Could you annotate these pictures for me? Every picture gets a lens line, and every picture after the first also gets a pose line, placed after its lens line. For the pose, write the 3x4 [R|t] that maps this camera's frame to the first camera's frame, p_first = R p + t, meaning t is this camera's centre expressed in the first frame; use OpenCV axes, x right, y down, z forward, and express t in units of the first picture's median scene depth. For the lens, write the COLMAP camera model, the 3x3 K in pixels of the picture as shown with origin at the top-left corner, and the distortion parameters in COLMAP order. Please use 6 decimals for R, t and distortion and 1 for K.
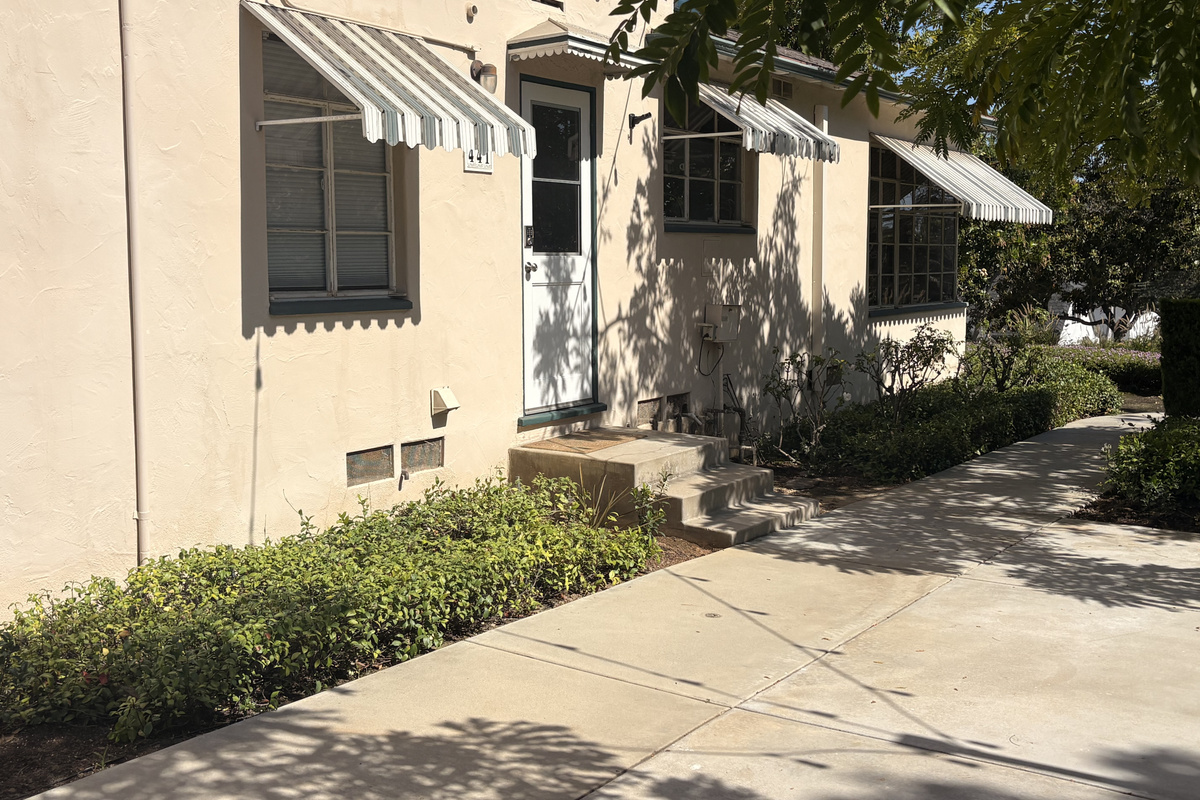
lens RADIAL K [[1301.8, 0, 600.0], [0, 1301.8, 400.0], [0, 0, 1]] dist [0.012884, 0.002345]
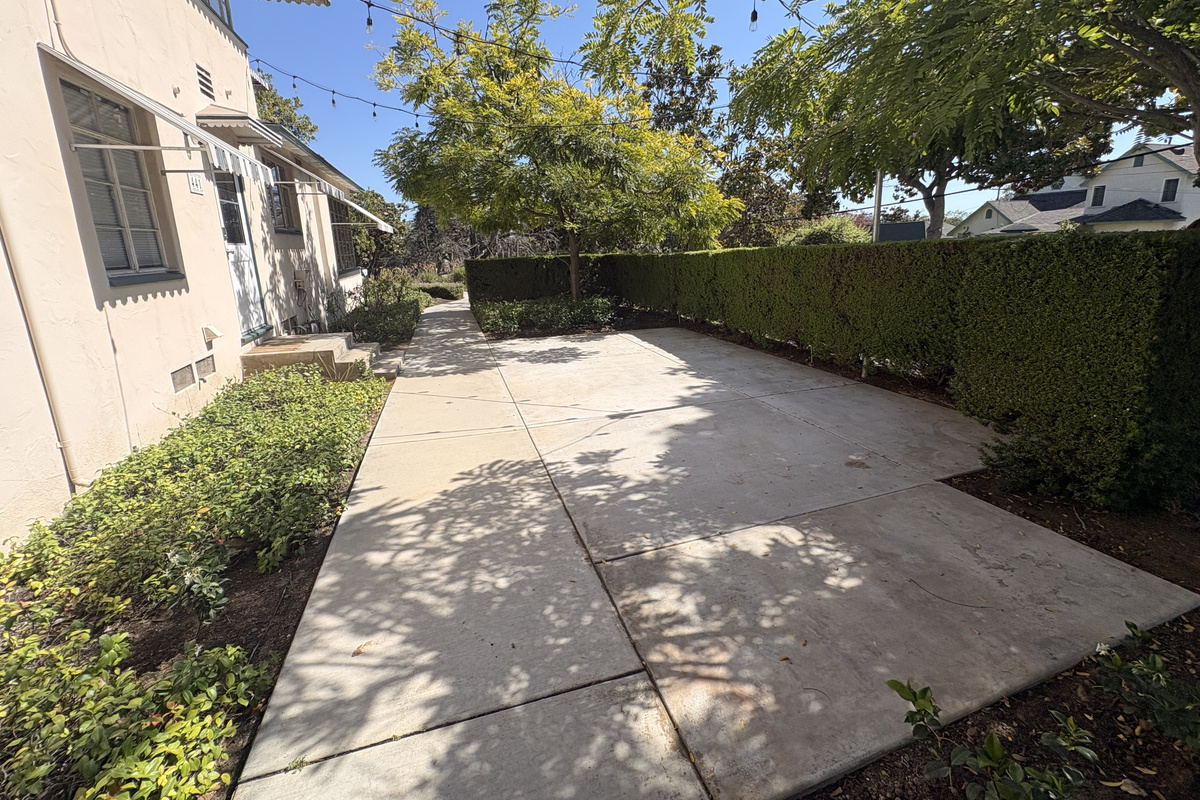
lens RADIAL K [[476.5, 0, 601.9], [0, 476.5, 349.3], [0, 0, 1]] dist [-0.000882, -0.000230]
pose [[0.612412, -0.182178, 0.769261, -0.386838], [0.110343, 0.983258, 0.145012, -0.016901], [-0.782800, -0.003924, 0.622261, 0.301614]]
